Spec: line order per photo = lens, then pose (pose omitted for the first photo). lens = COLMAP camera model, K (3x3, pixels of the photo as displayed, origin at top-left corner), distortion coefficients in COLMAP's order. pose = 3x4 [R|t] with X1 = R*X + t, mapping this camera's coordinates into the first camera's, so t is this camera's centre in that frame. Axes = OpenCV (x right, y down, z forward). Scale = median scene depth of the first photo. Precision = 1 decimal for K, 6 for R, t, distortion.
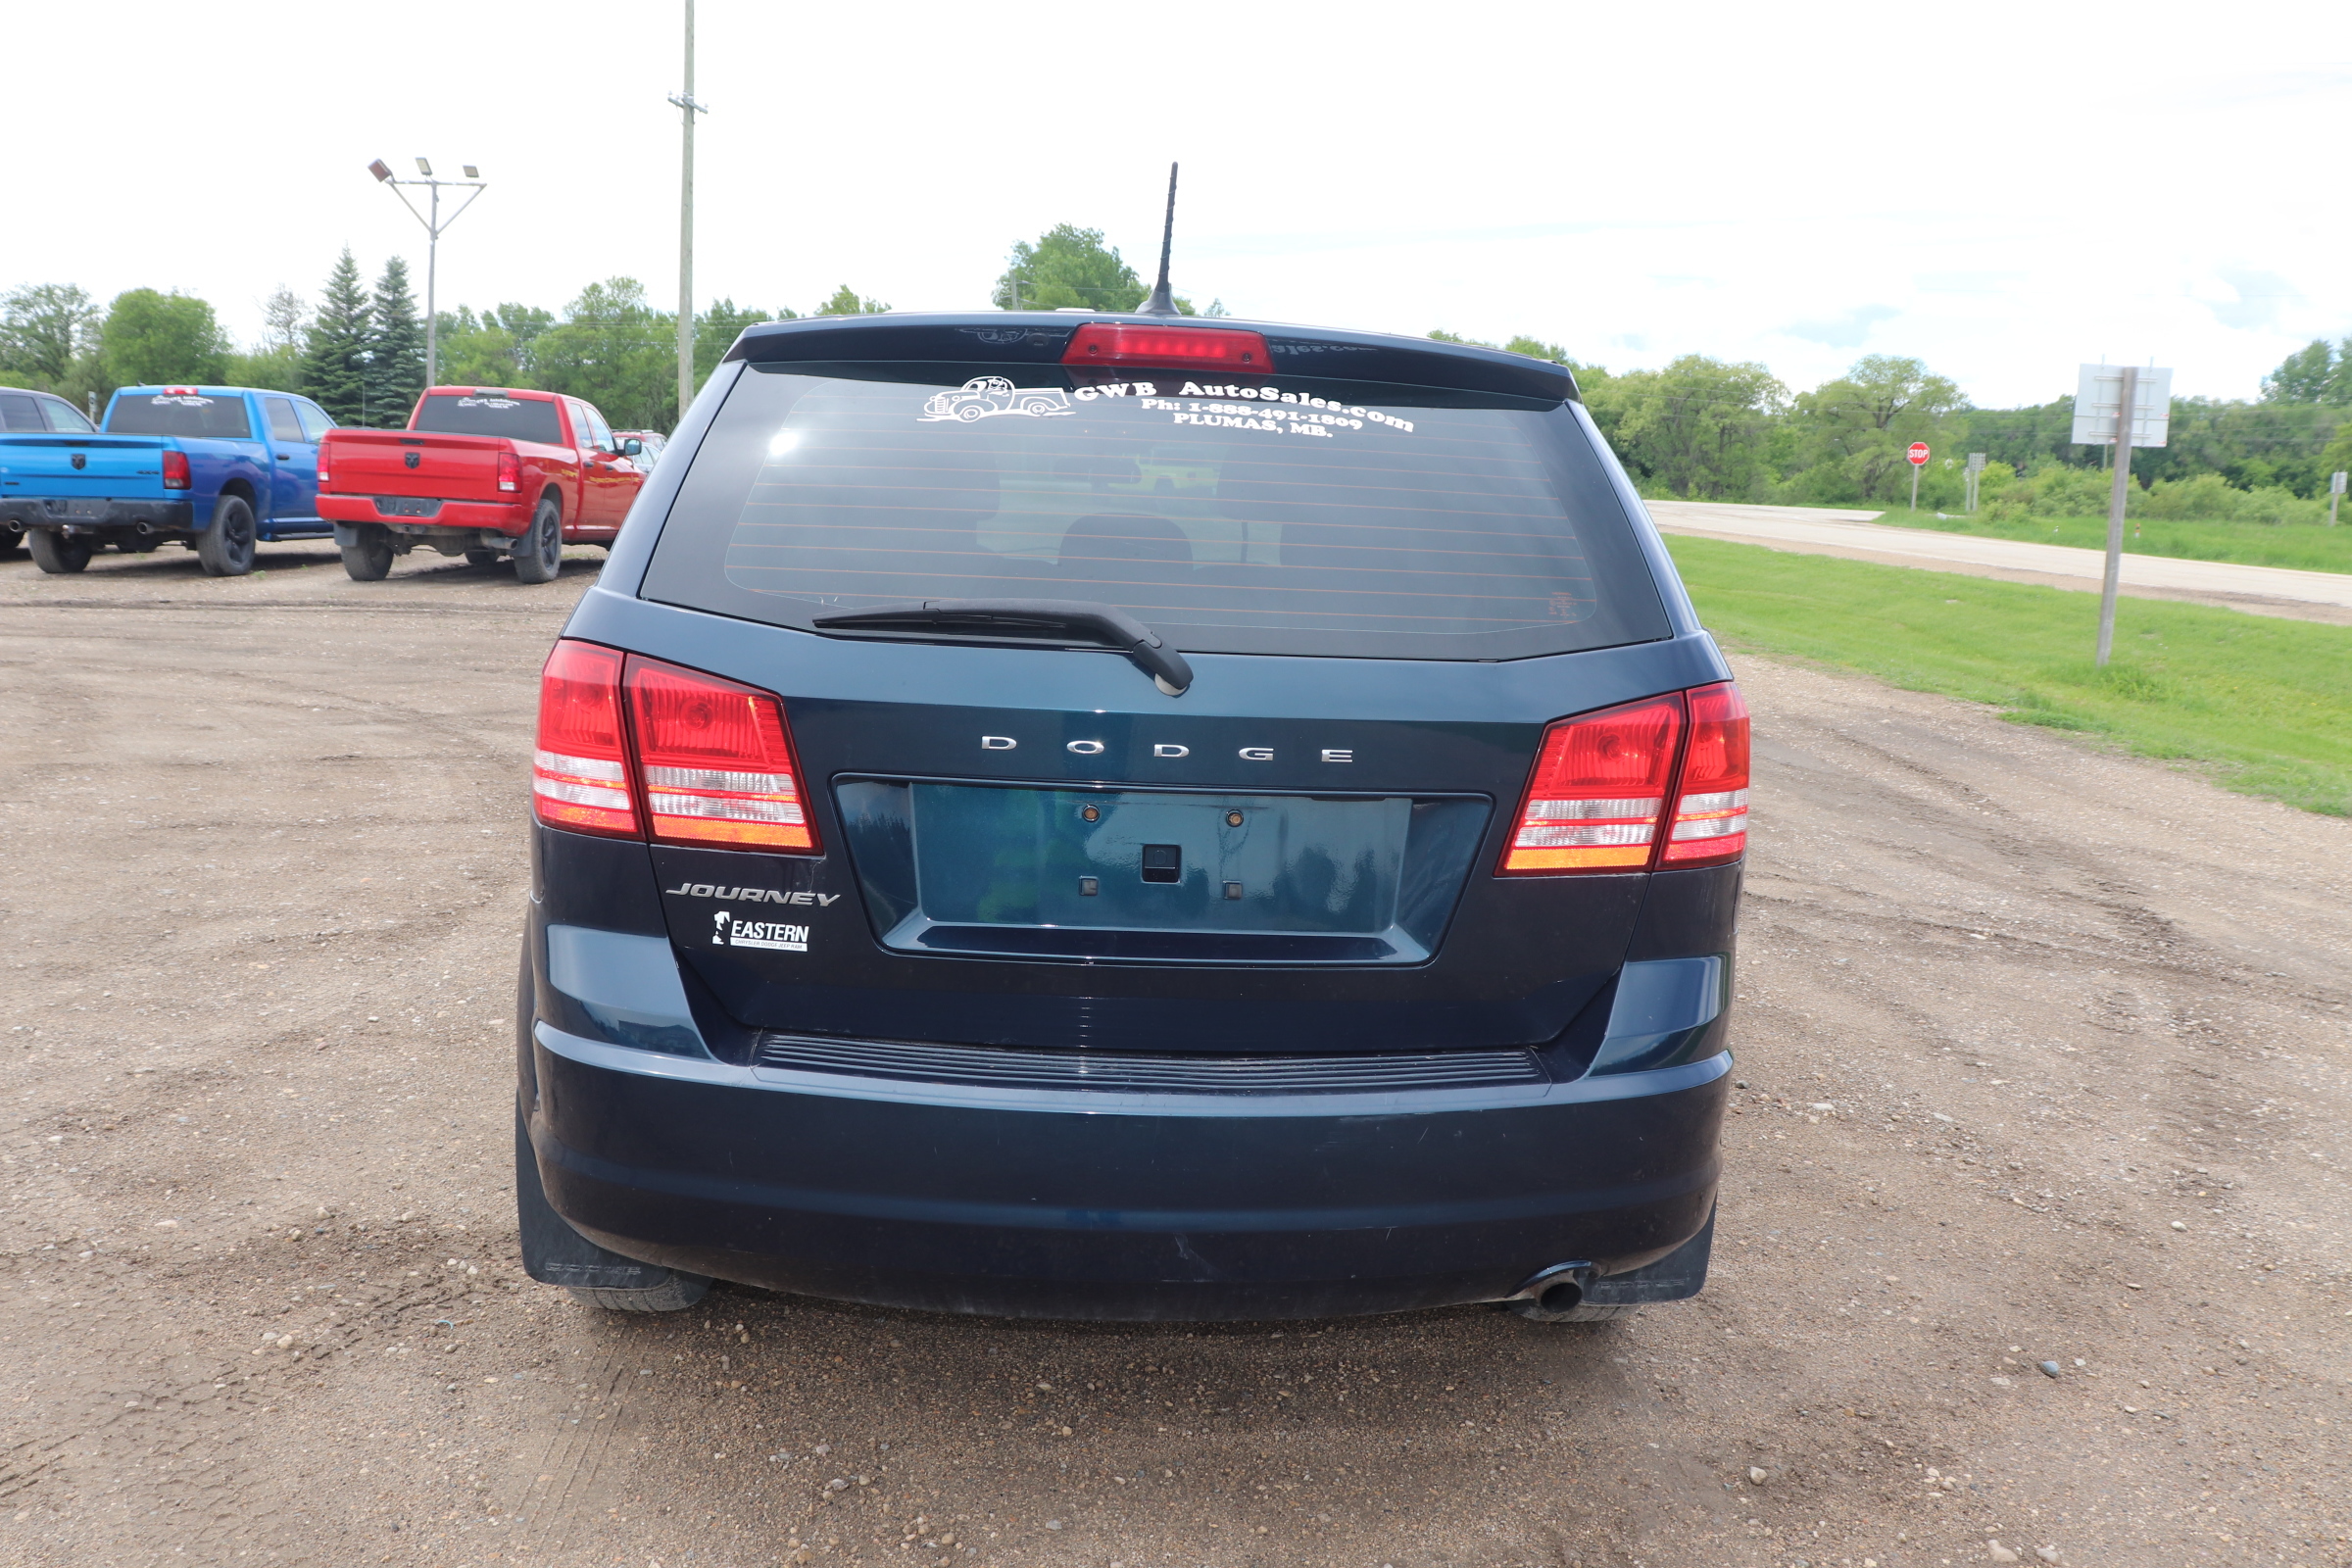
lens RADIAL K [[1916.4, 0, 1184.4], [0, 1916.4, 789.5], [0, 0, 1]] dist [-0.162464, 0.122884]
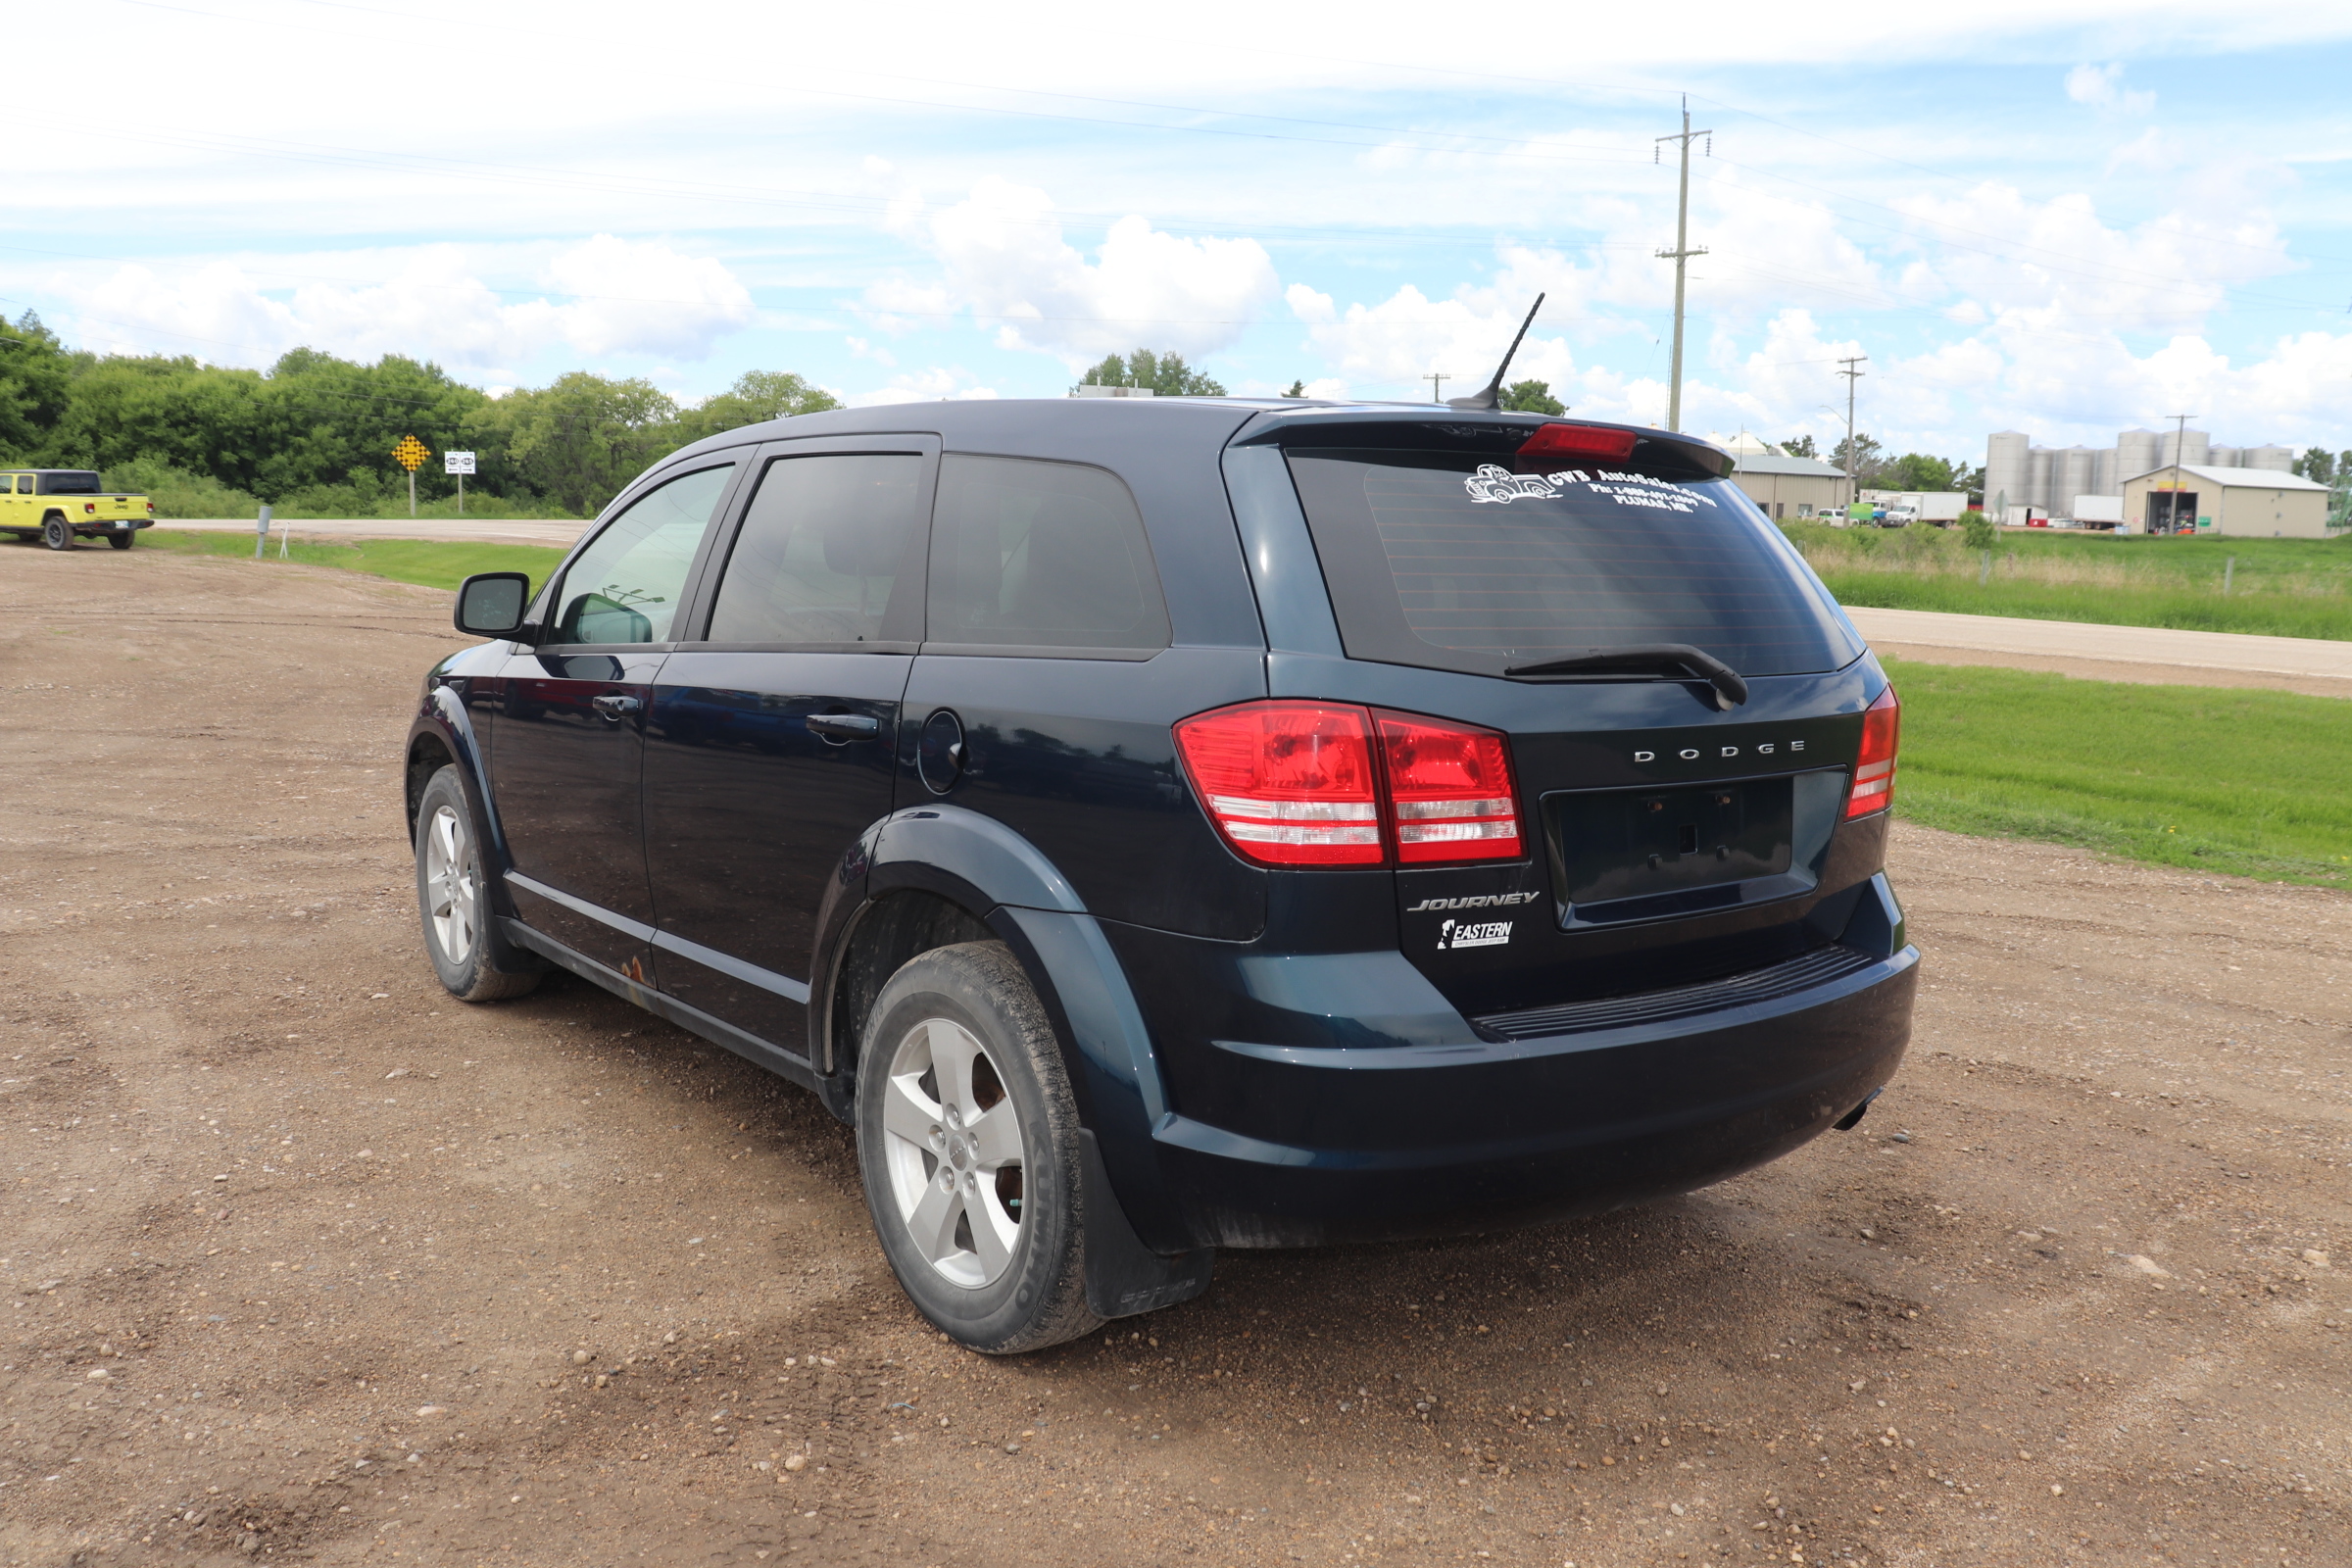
lens RADIAL K [[1916.4, 0, 1184.4], [0, 1916.4, 789.5], [0, 0, 1]] dist [-0.162464, 0.122884]
pose [[0.837337, -0.094217, 0.538506, -0.953776], [0.098468, 0.994919, 0.020960, -0.054198], [-0.537745, 0.035475, 0.842361, 0.080582]]
